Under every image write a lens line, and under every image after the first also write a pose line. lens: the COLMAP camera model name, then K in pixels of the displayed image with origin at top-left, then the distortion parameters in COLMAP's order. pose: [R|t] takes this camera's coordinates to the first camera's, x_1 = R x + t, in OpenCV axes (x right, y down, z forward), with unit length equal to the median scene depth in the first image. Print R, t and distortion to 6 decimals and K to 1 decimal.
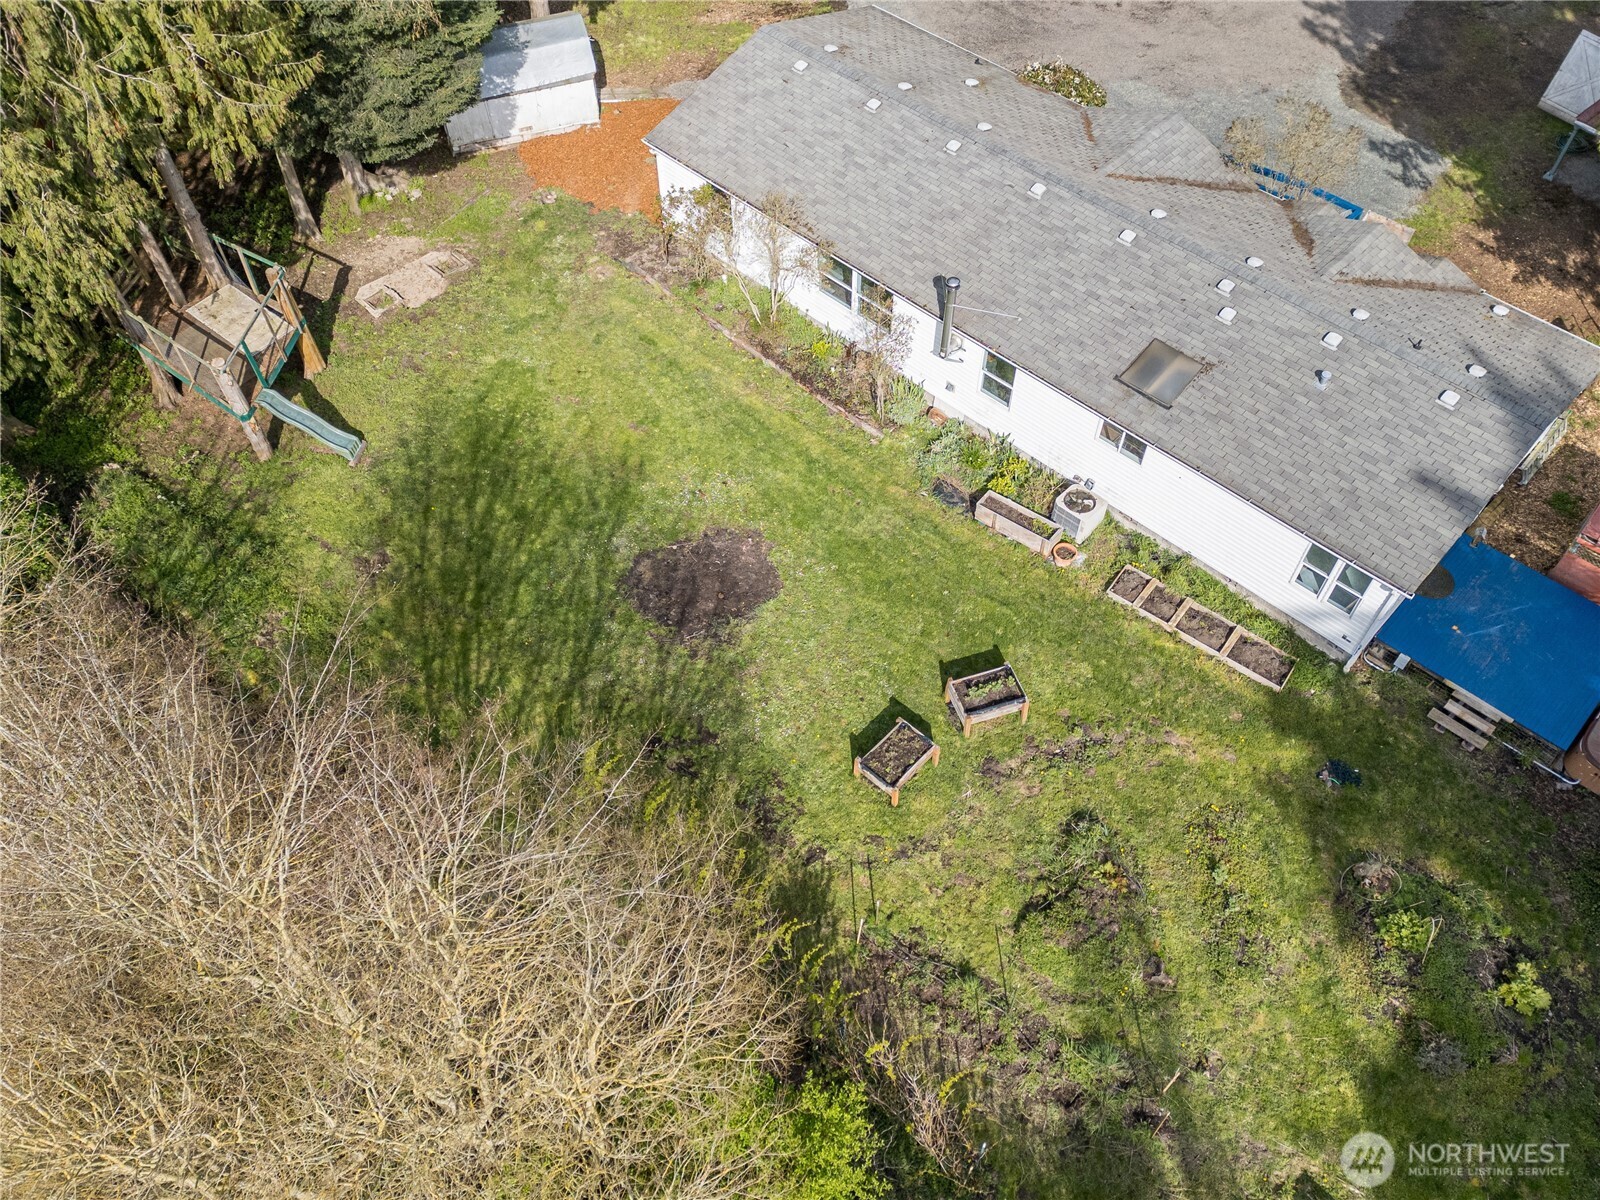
lens RADIAL K [[1237.4, 0, 800.0], [0, 1237.4, 600.0], [0, 0, 1]] dist [0.091952, -0.101652]
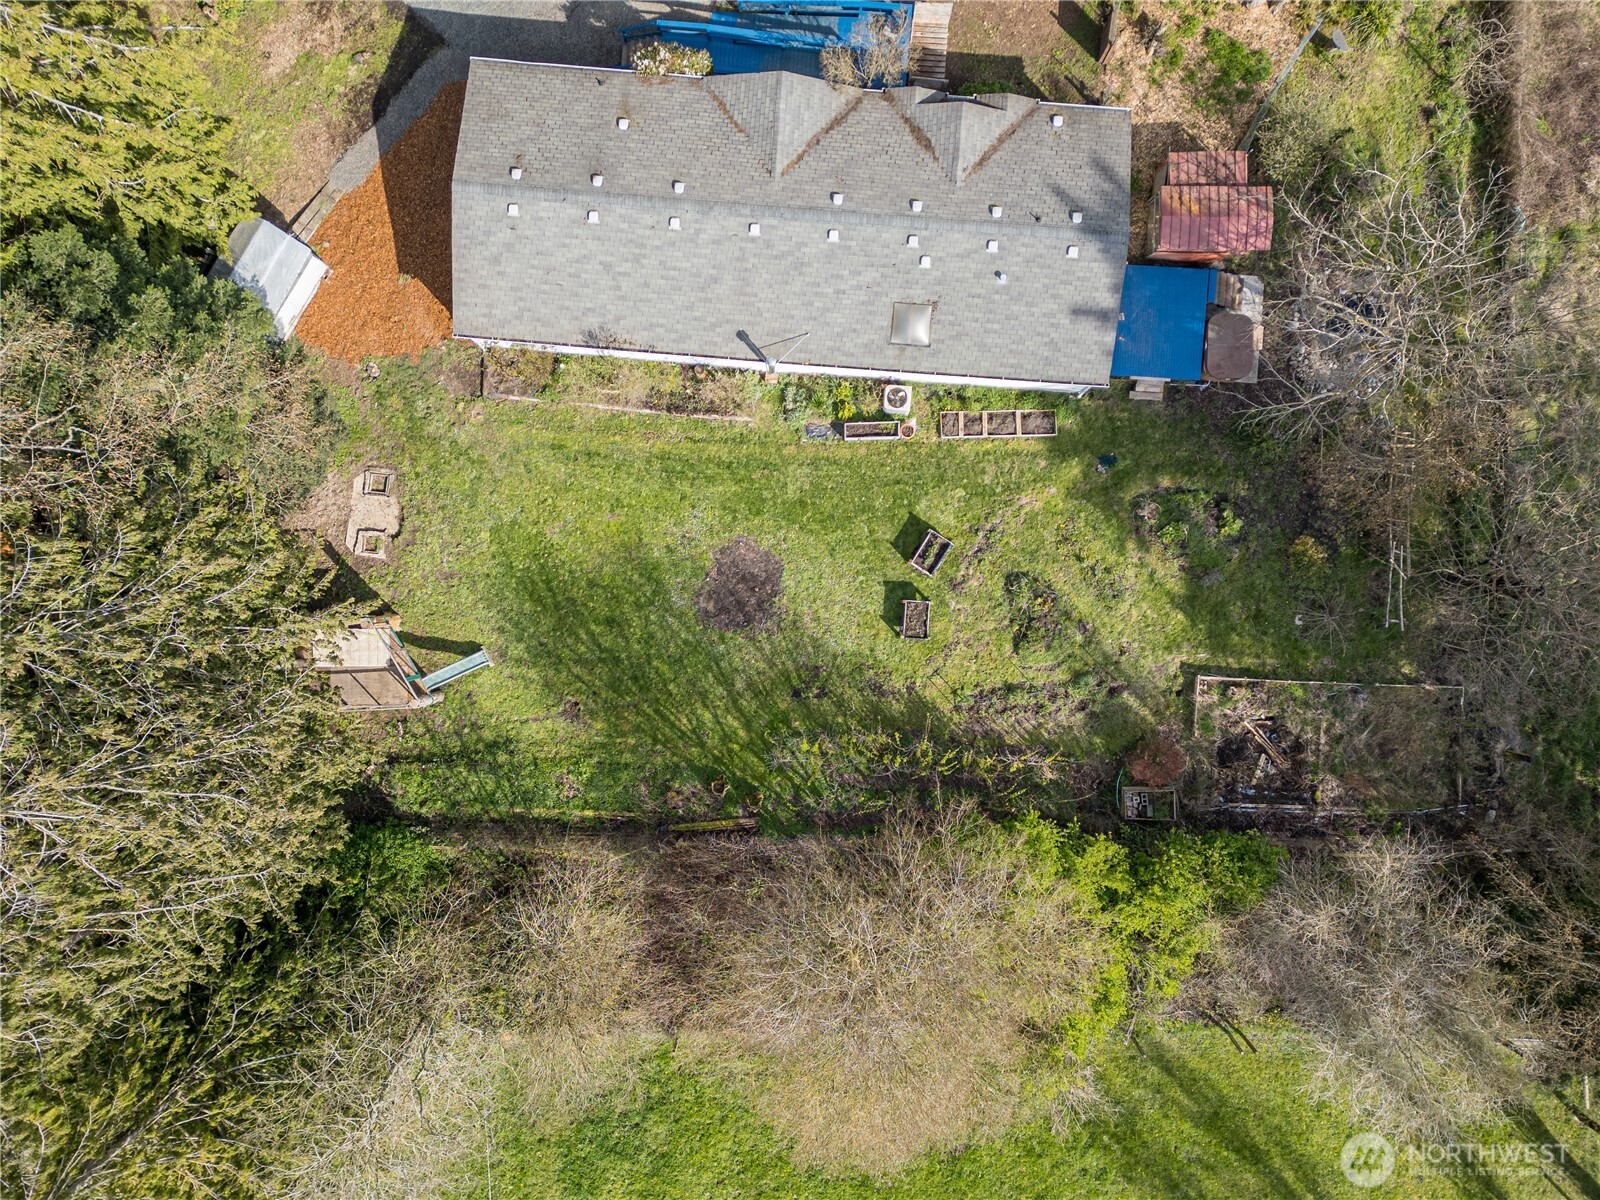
lens RADIAL K [[1237.4, 0, 800.0], [0, 1237.4, 600.0], [0, 0, 1]] dist [0.091952, -0.101652]
pose [[0.772387, -0.635089, 0.008948, -0.043703], [0.503913, 0.621306, 0.600043, -0.942061], [-0.386640, -0.458956, 0.799918, -0.314730]]
